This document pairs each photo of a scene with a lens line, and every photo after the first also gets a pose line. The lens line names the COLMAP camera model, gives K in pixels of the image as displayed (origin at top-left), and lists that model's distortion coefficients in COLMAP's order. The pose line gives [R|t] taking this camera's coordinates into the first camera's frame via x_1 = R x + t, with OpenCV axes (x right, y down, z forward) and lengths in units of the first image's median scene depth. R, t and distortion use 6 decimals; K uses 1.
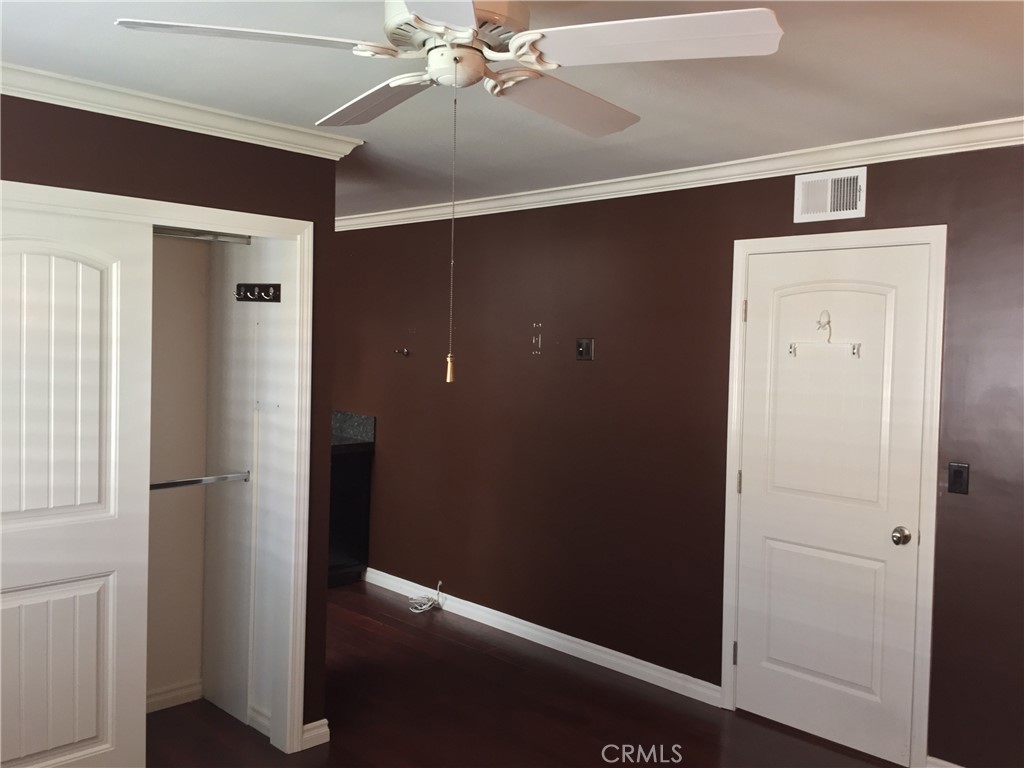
lens RADIAL K [[884.7, 0, 513.0], [0, 884.7, 383.2], [0, 0, 1]] dist [0.058623, -0.073734]
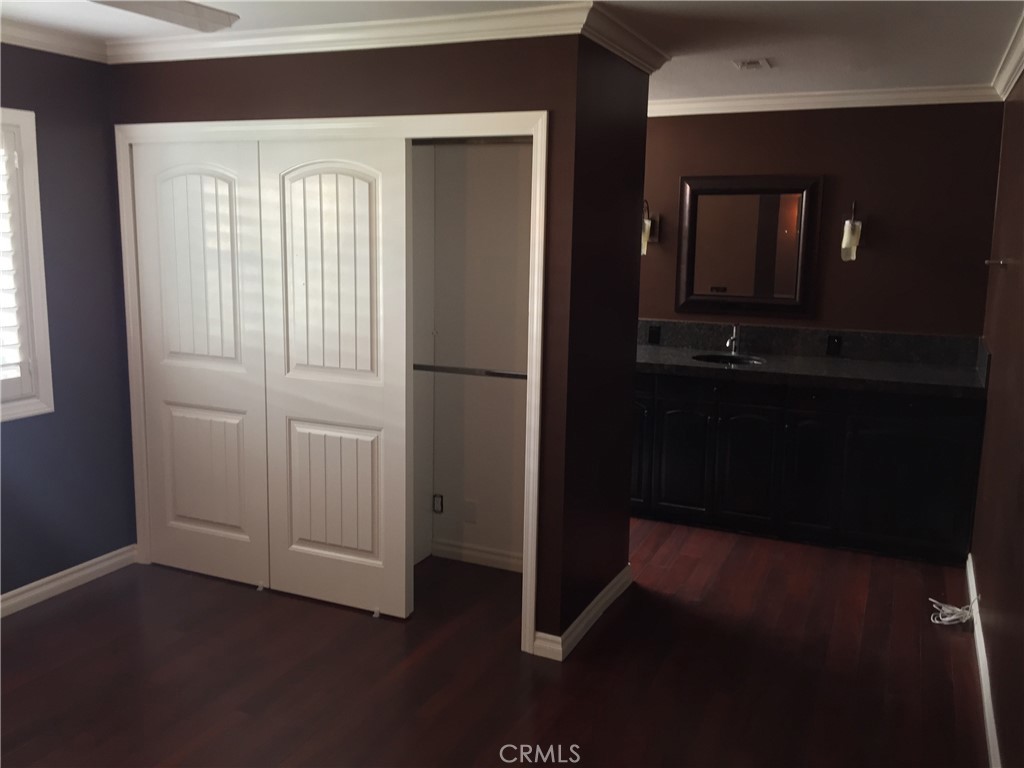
lens RADIAL K [[884.7, 0, 510.6], [0, 884.7, 382.6], [0, 0, 1]] dist [0.058623, -0.073734]
pose [[0.342218, 0.136609, -0.929637, 0.764839], [-0.055022, 0.990591, 0.125312, -0.017712], [0.938008, 0.008266, 0.346514, 0.748939]]
